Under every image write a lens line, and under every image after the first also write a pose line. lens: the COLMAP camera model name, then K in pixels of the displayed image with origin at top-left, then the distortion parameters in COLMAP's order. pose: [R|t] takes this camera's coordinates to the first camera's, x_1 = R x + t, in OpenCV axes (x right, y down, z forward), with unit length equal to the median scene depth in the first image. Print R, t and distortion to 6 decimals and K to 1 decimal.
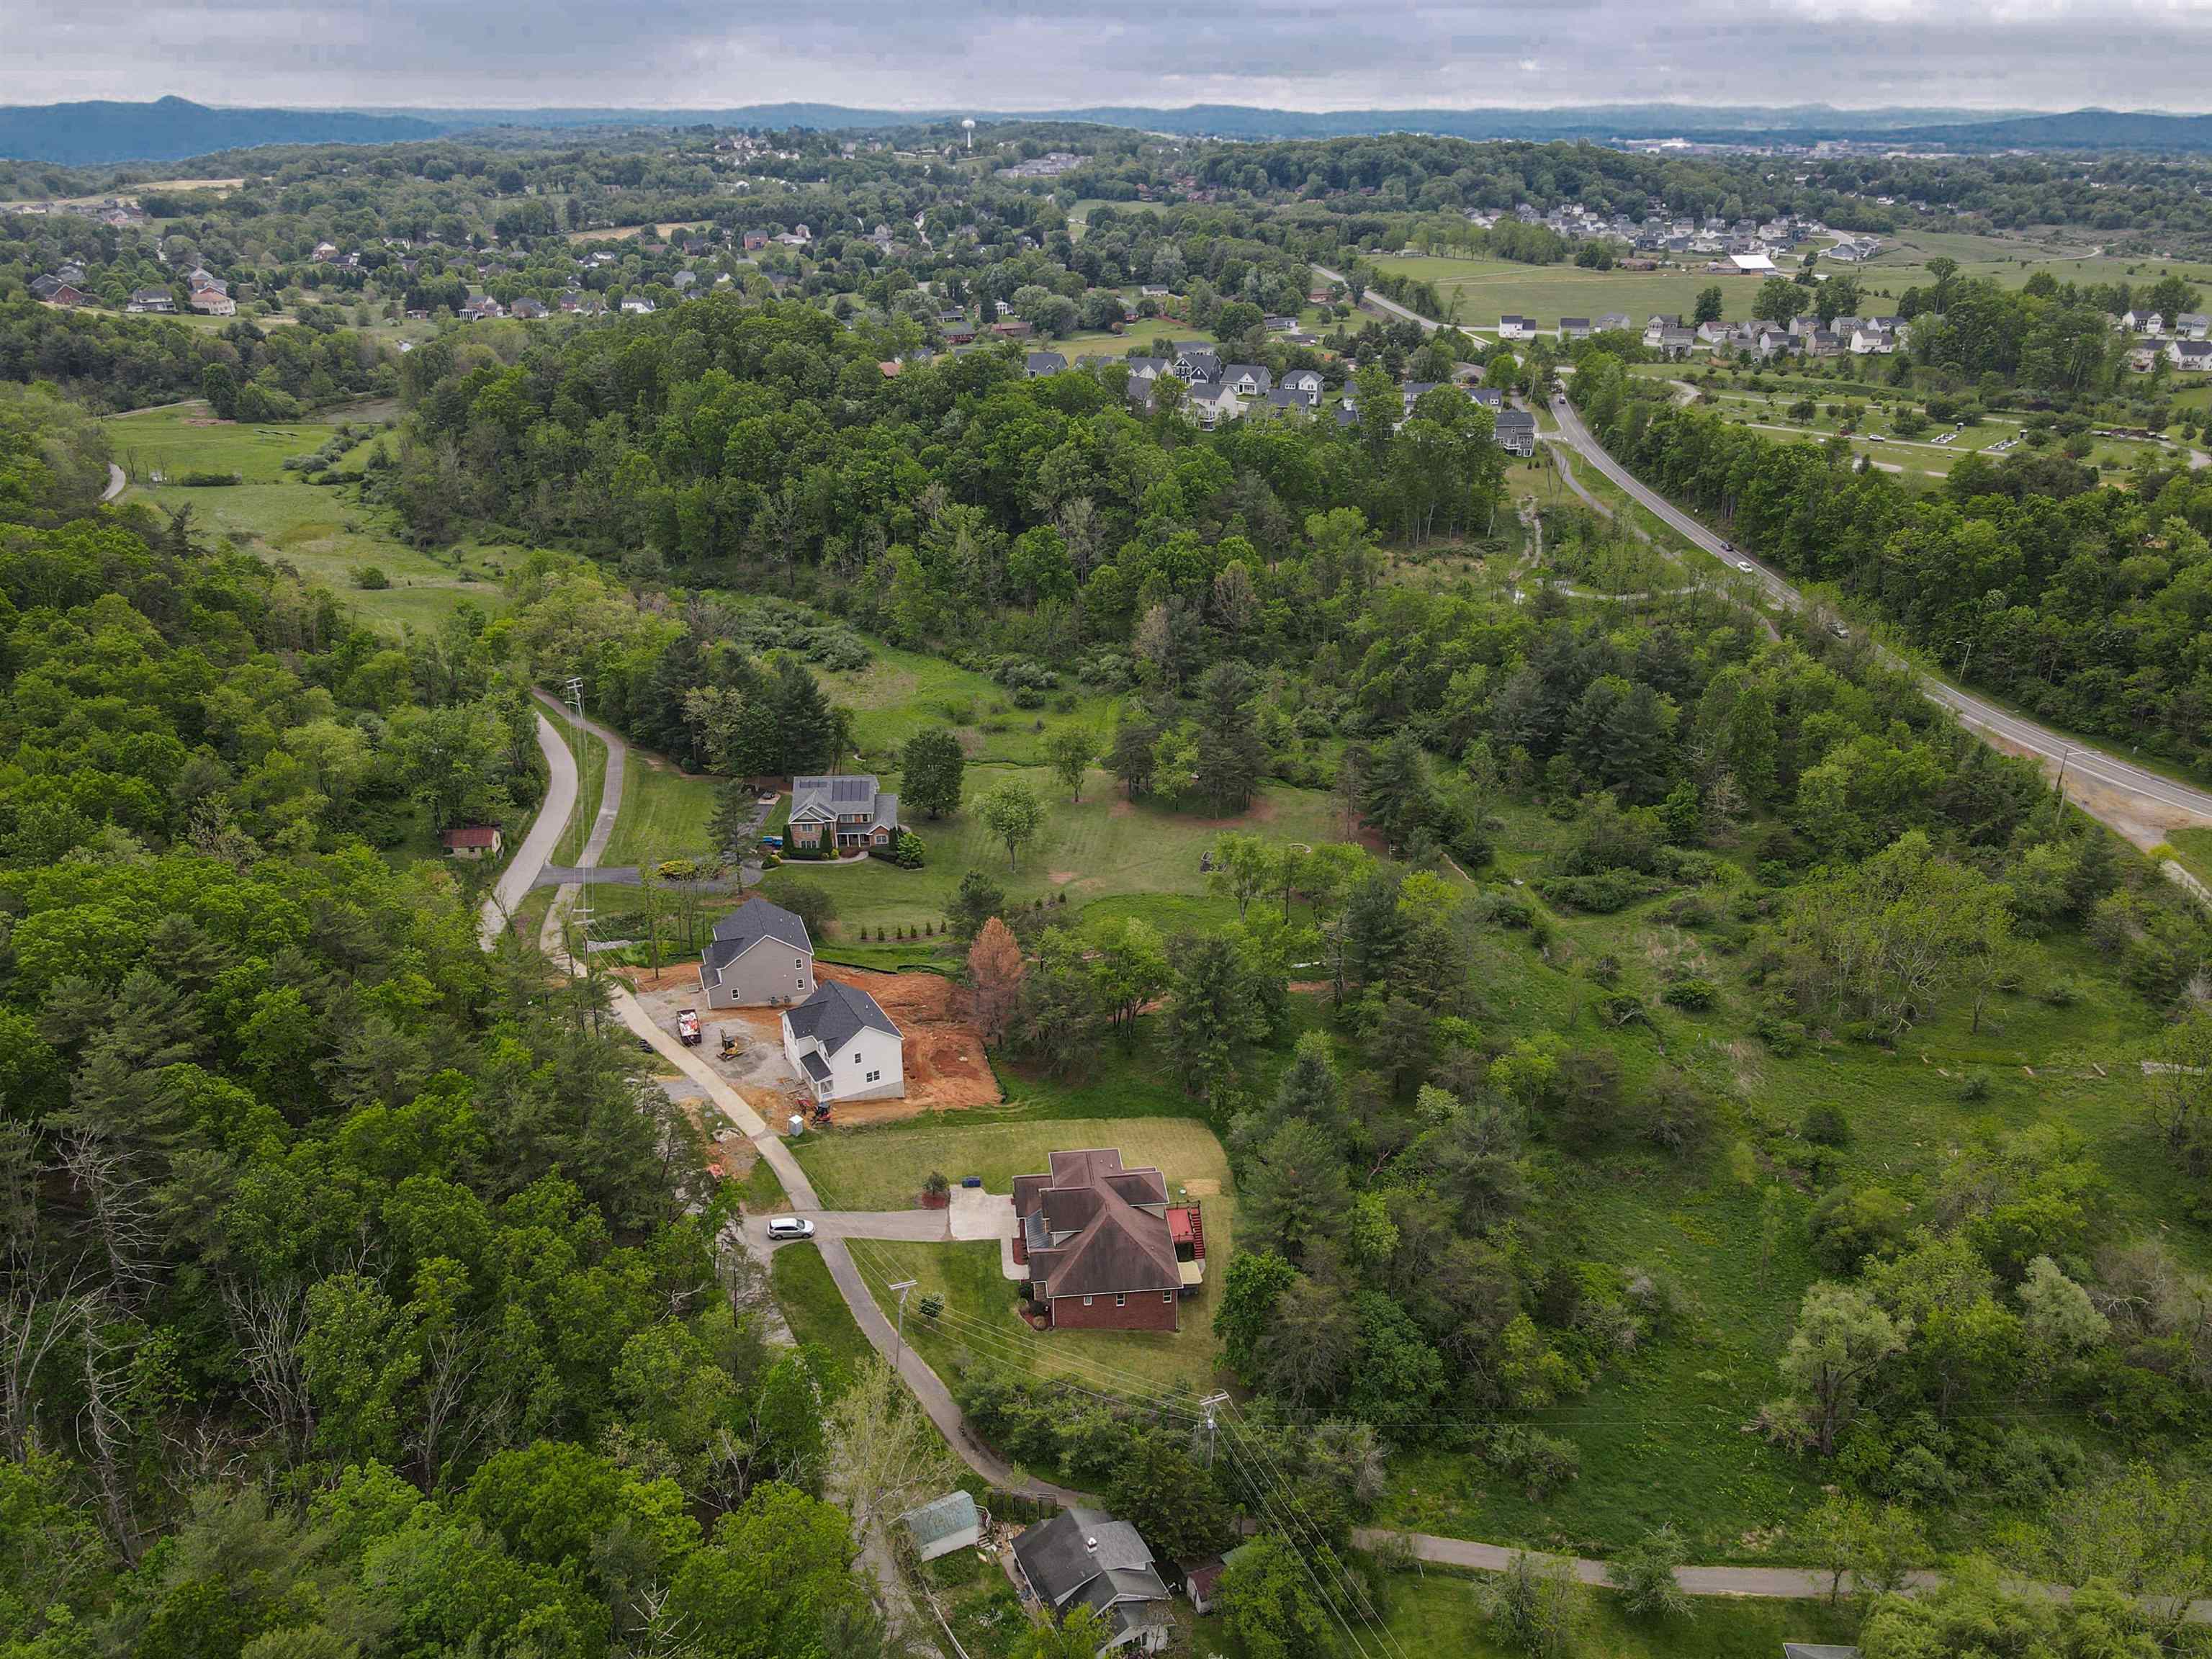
lens RADIAL K [[1602.3, 0, 1099.5], [0, 1602.3, 840.0], [0, 0, 1]] dist [0.009978, 0.009462]
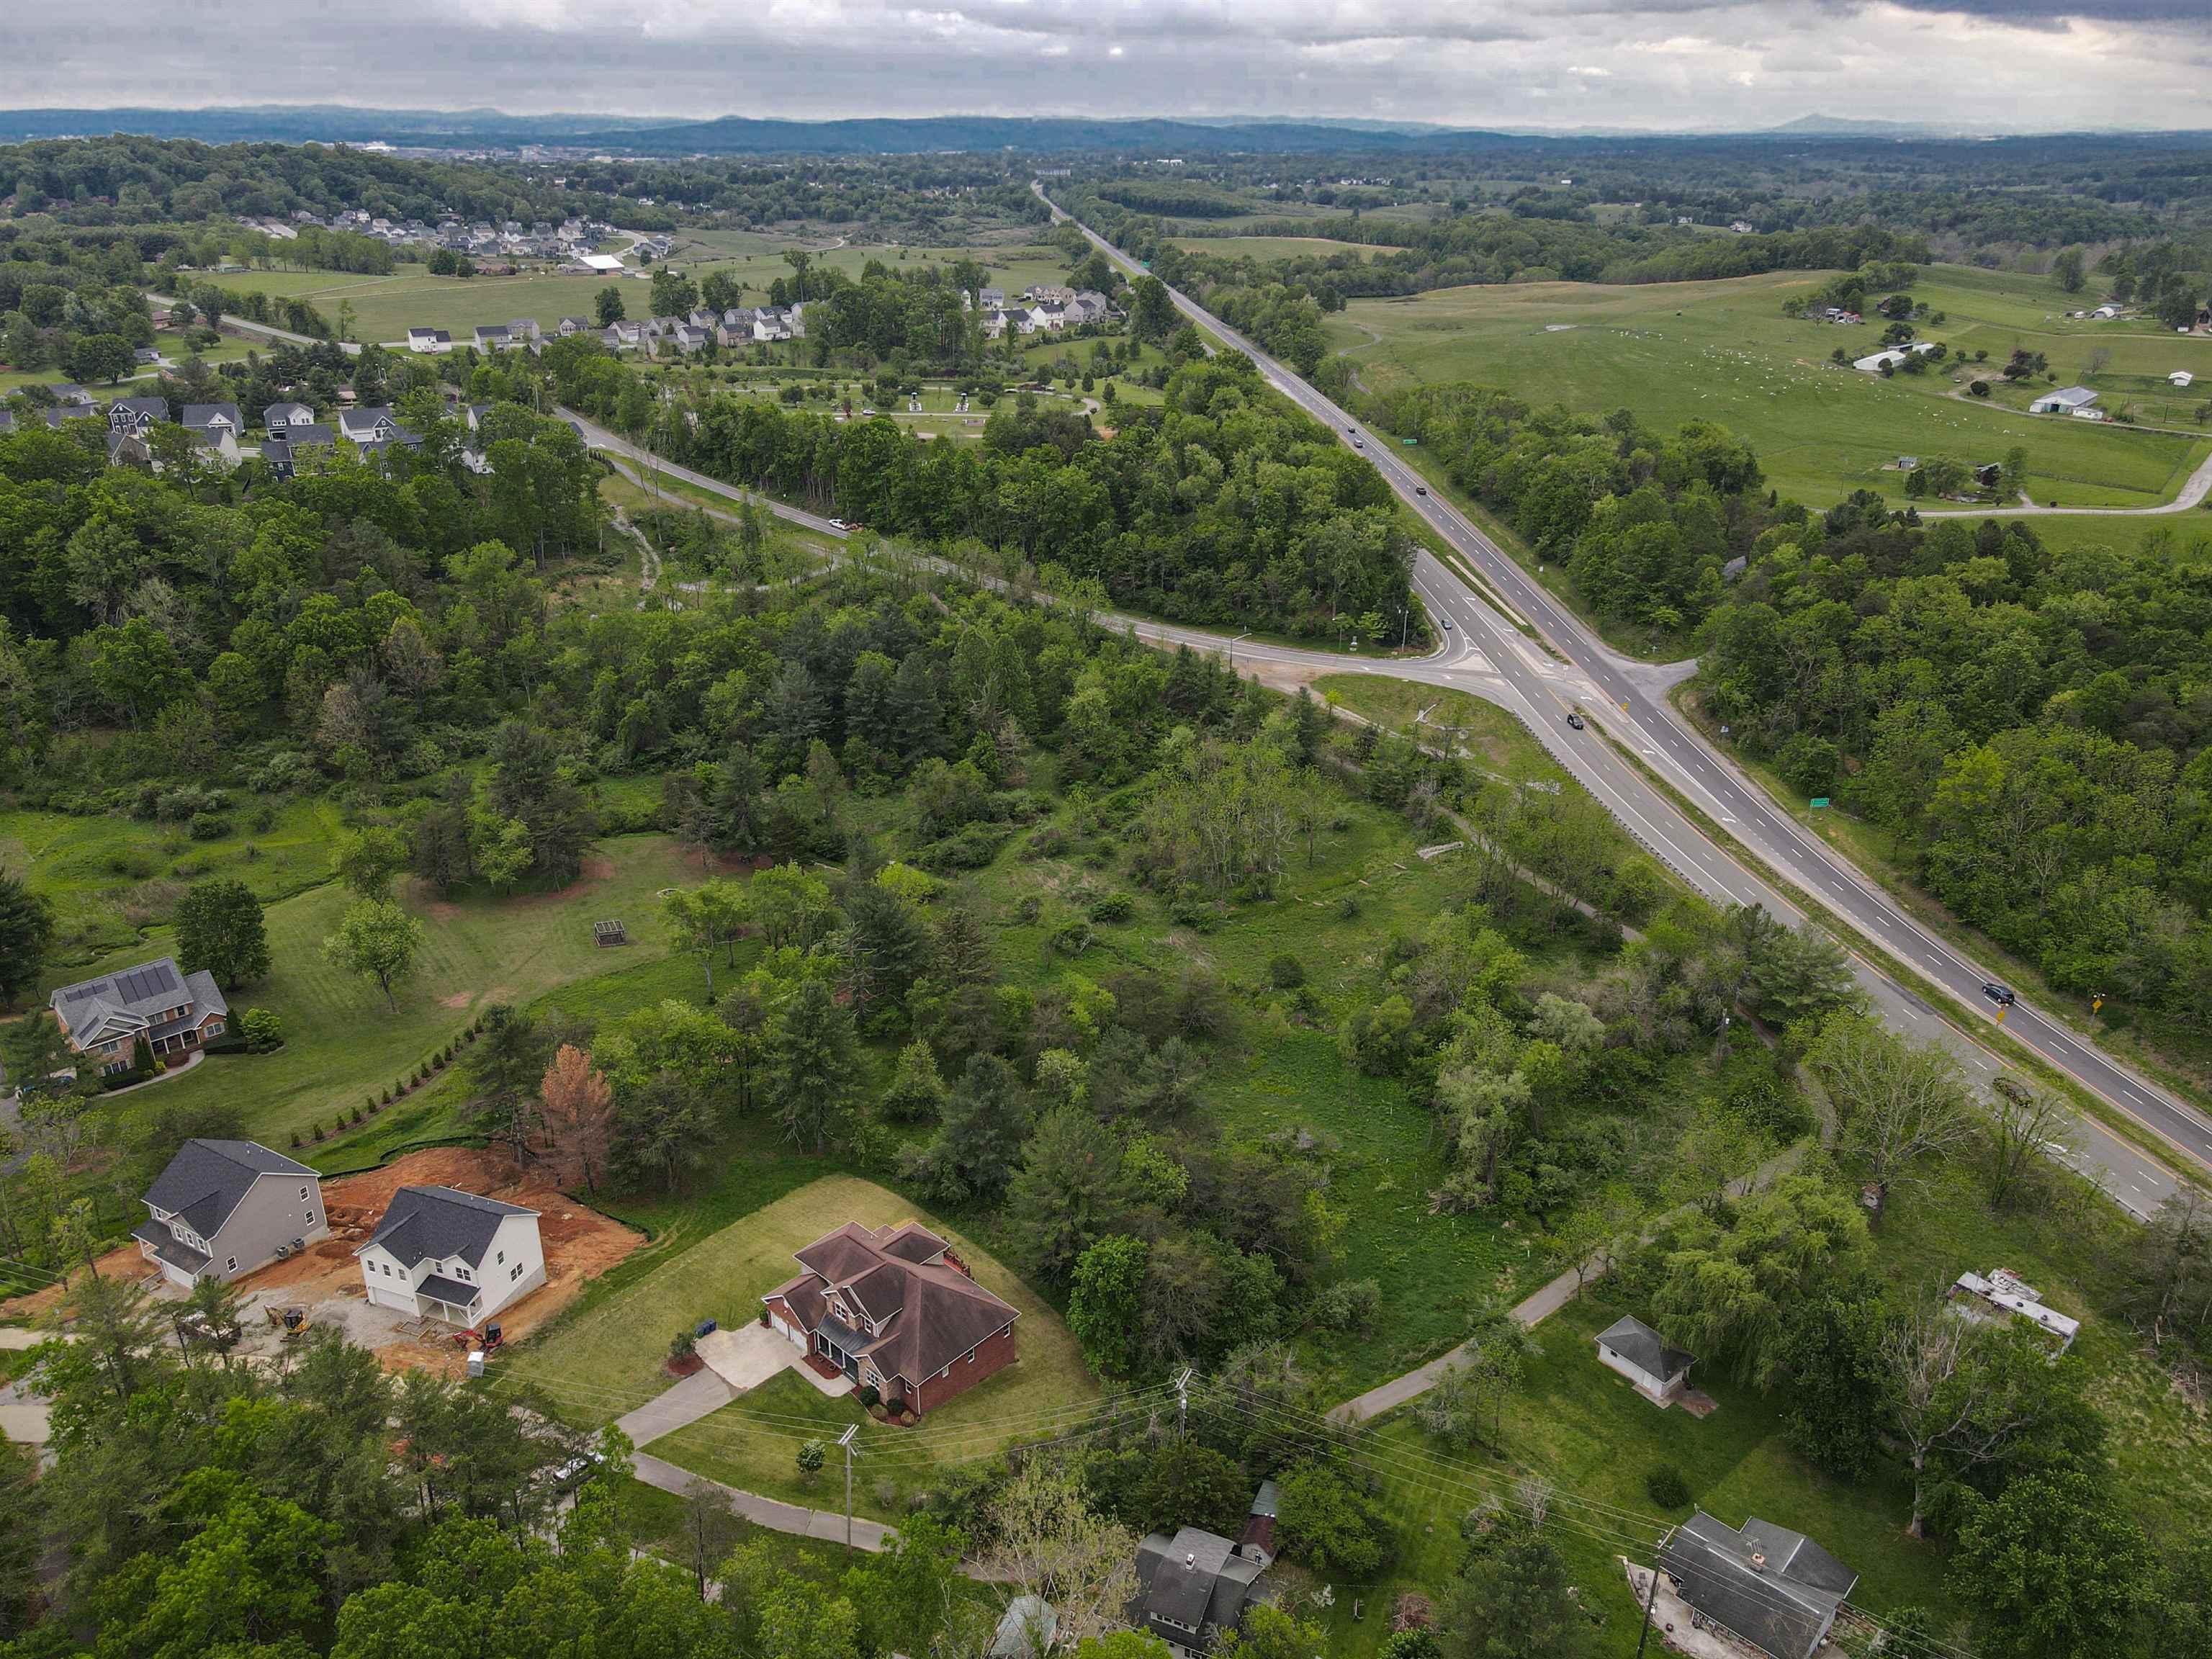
lens RADIAL K [[1602.3, 0, 1099.5], [0, 1602.3, 840.0], [0, 0, 1]] dist [0.009978, 0.009462]
pose [[0.752617, -0.265662, 0.602488, -0.152617], [0.266754, 0.959564, 0.089887, -0.026415], [-0.602005, 0.093066, 0.793050, 0.060105]]
